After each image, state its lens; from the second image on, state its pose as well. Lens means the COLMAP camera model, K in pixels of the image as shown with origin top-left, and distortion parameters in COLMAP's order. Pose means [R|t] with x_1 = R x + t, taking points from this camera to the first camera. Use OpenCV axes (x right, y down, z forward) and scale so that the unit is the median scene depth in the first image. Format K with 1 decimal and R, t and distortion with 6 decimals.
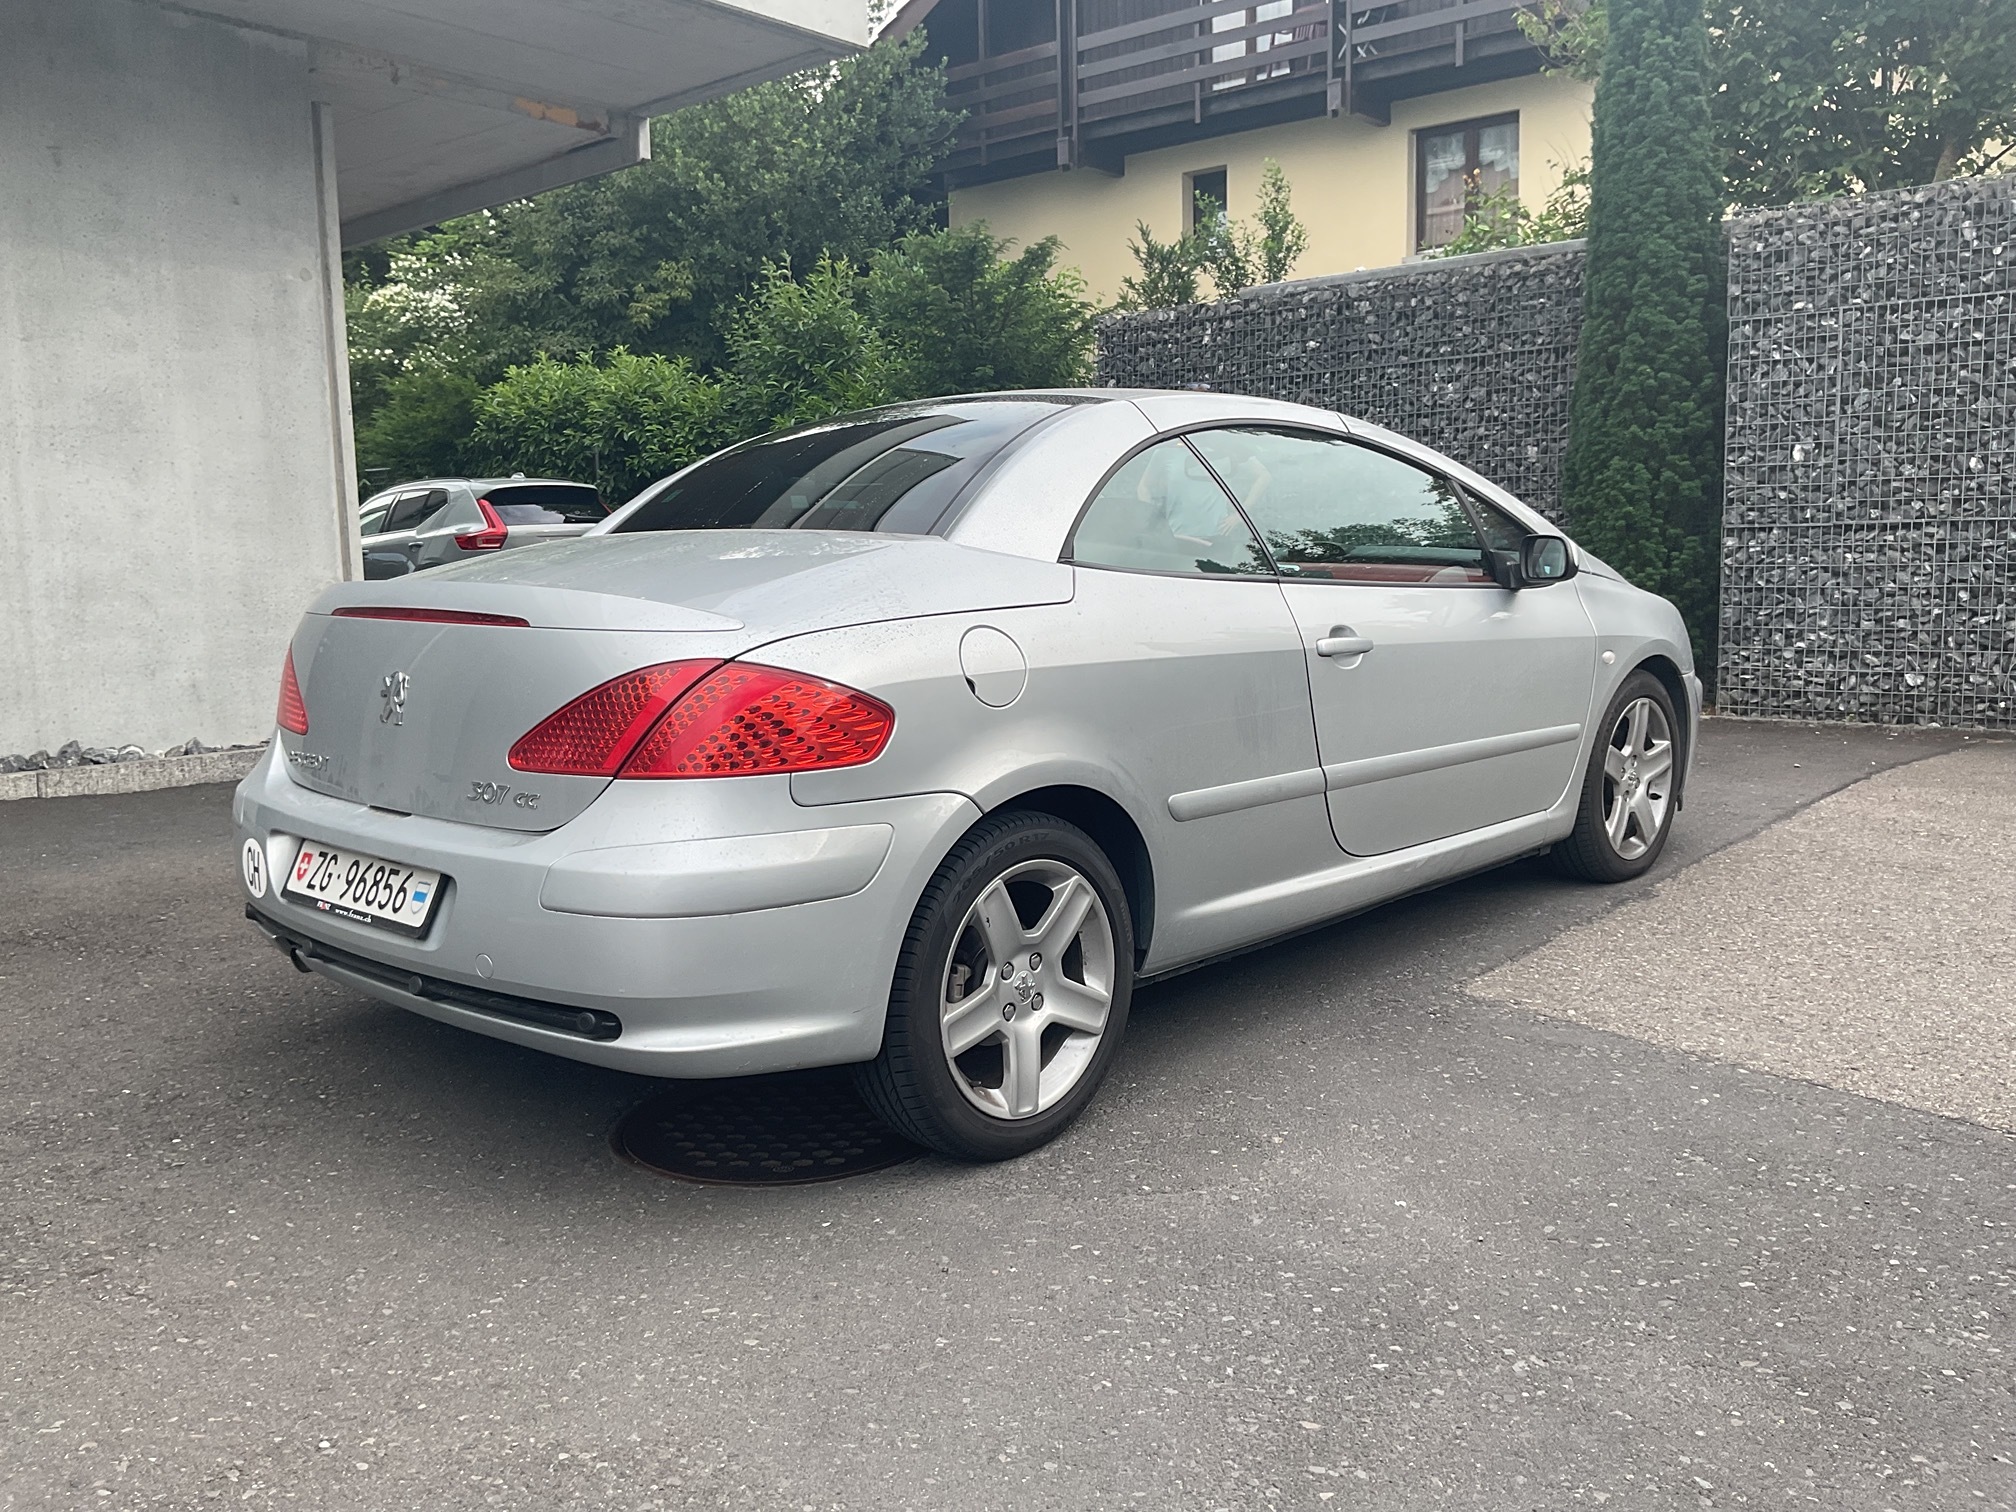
lens RADIAL K [[1690.0, 0, 1003.9], [0, 1690.0, 763.7], [0, 0, 1]] dist [0.067977, -0.117472]
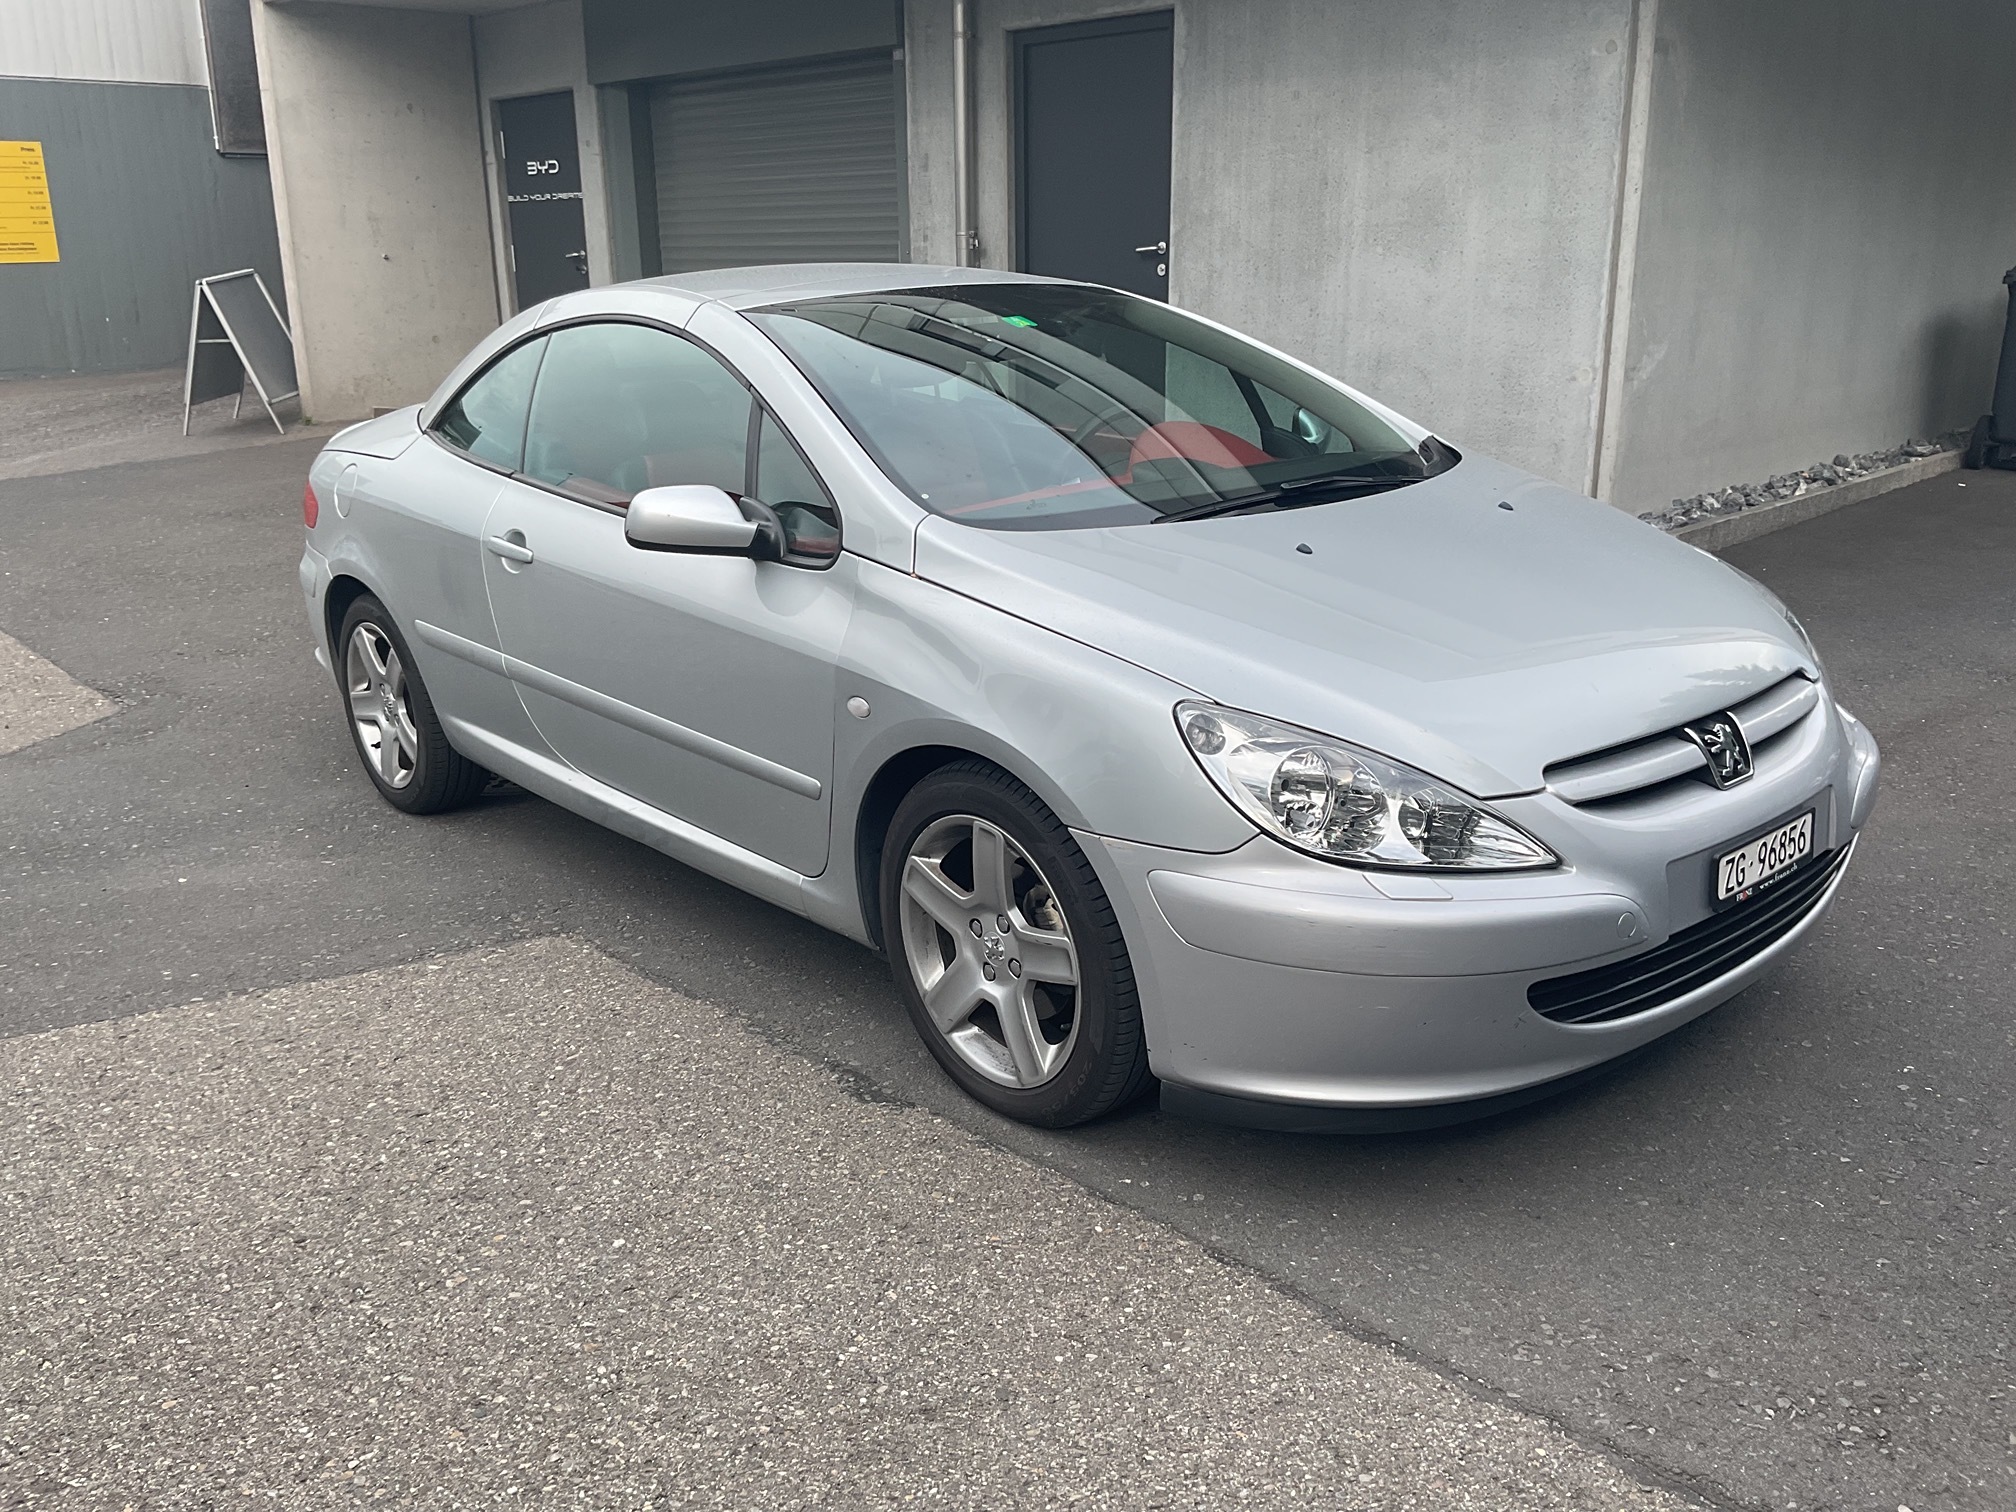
lens RADIAL K [[1690.0, 0, 990.3], [0, 1690.0, 762.8], [0, 0, 1]] dist [0.067977, -0.117472]
pose [[-0.107033, 0.309228, -0.944946, 0.741328], [-0.110559, 0.940809, 0.320397, -0.194328], [0.988089, 0.138765, -0.066510, 0.855784]]
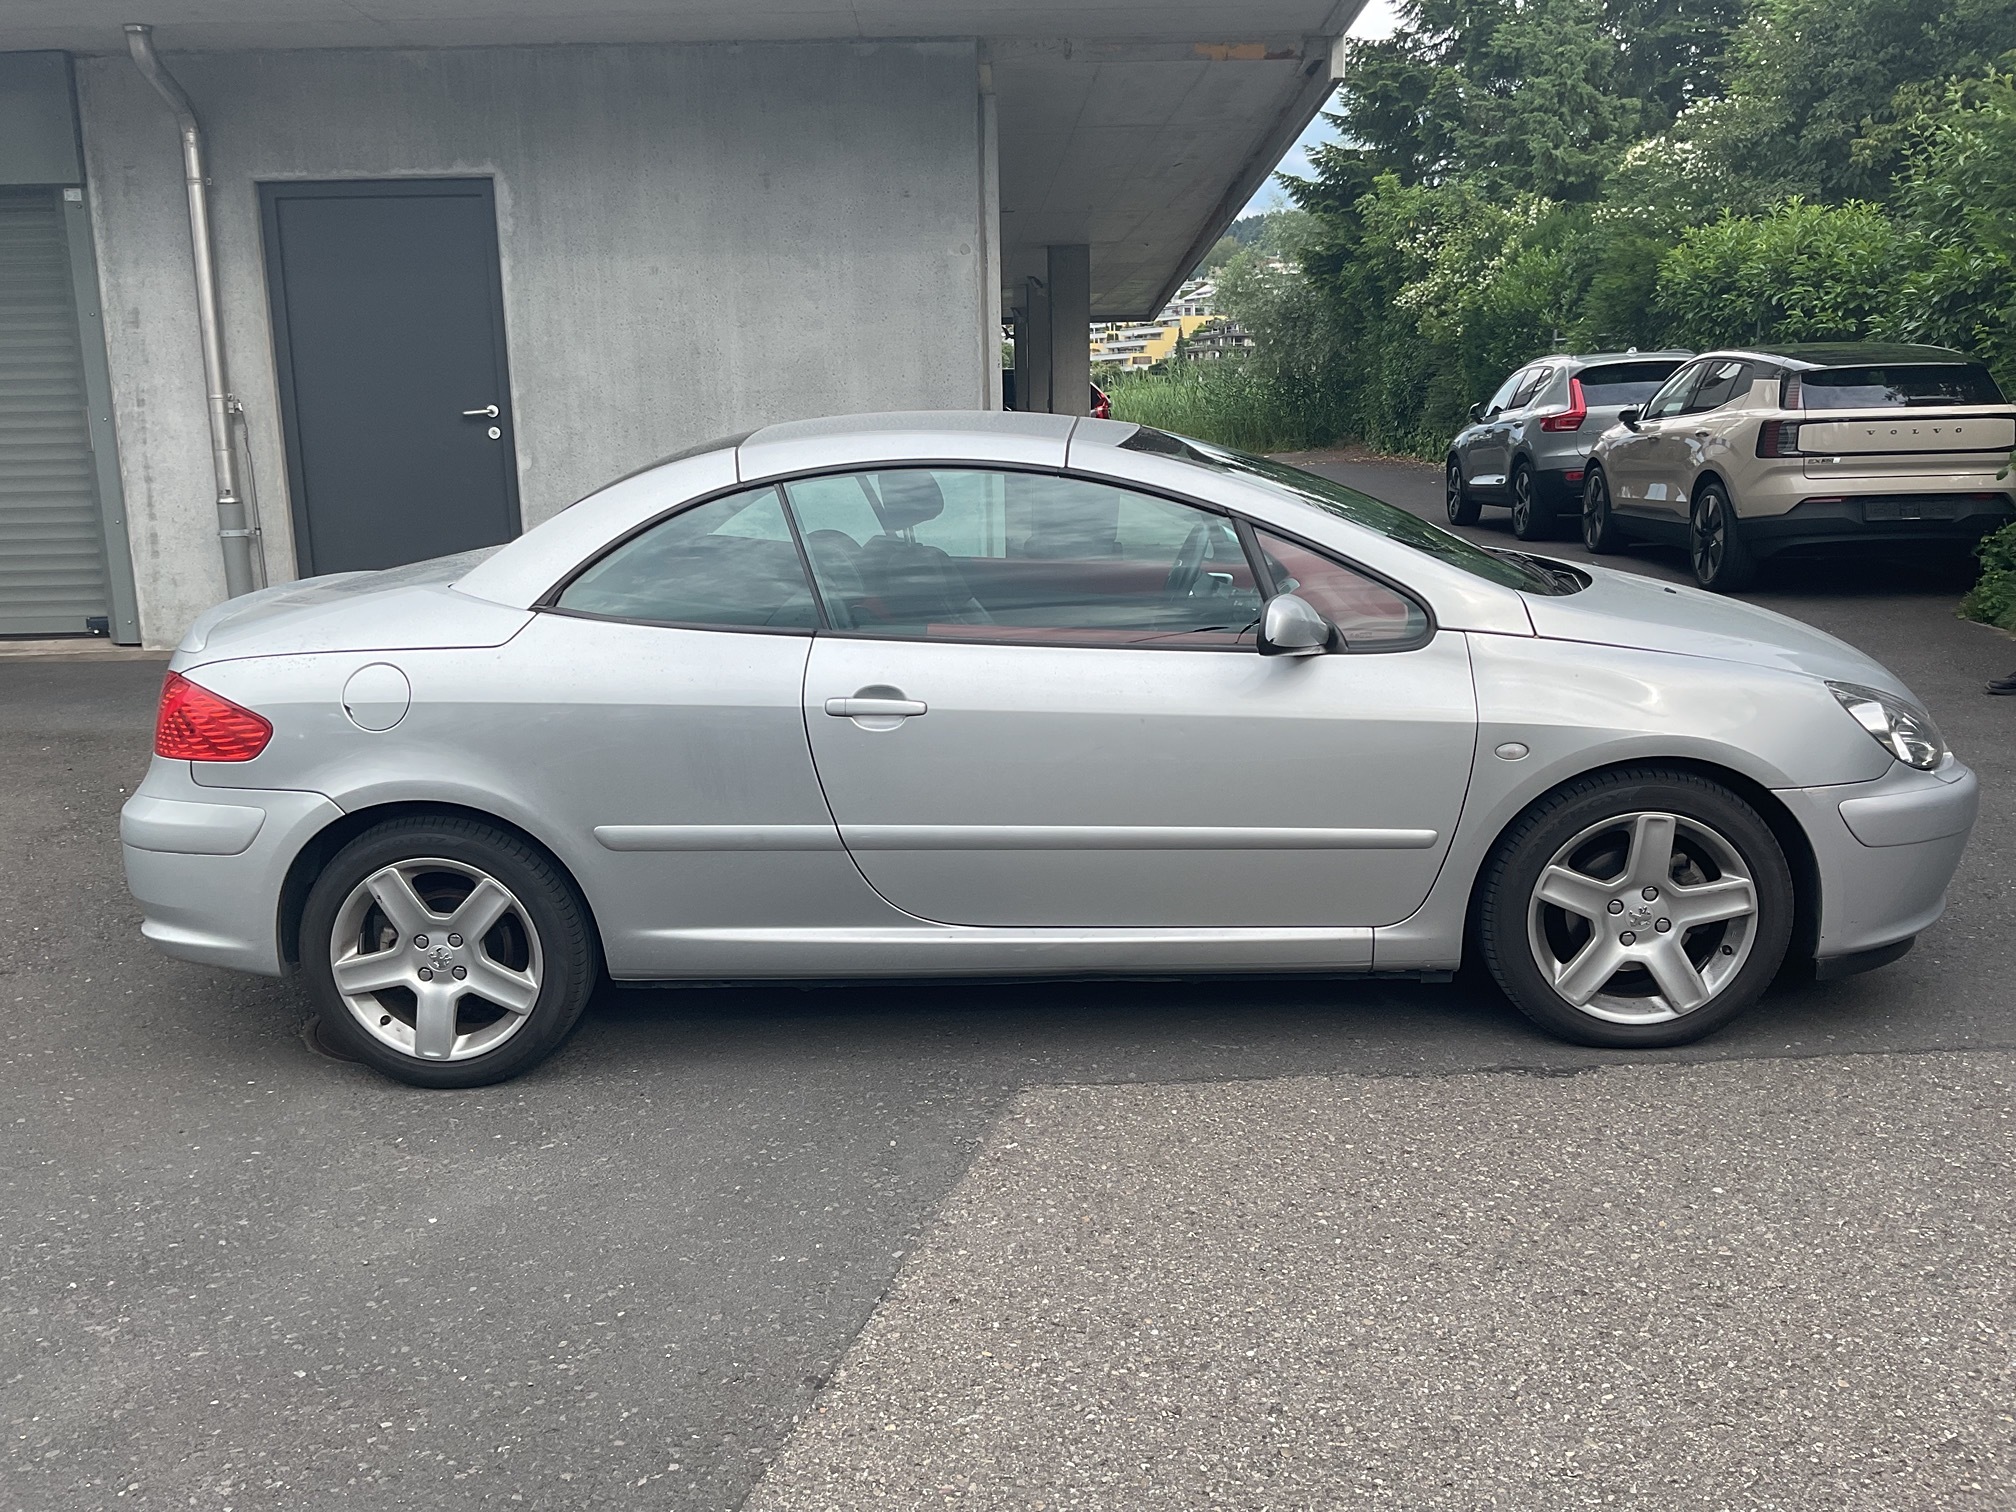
lens RADIAL K [[1690.0, 0, 999.2], [0, 1690.0, 760.6], [0, 0, 1]] dist [0.067977, -0.117472]
pose [[0.649080, 0.163568, -0.742927, 0.602945], [-0.090357, 0.986274, 0.138201, -0.111467], [0.755335, -0.022575, 0.654950, 0.259978]]
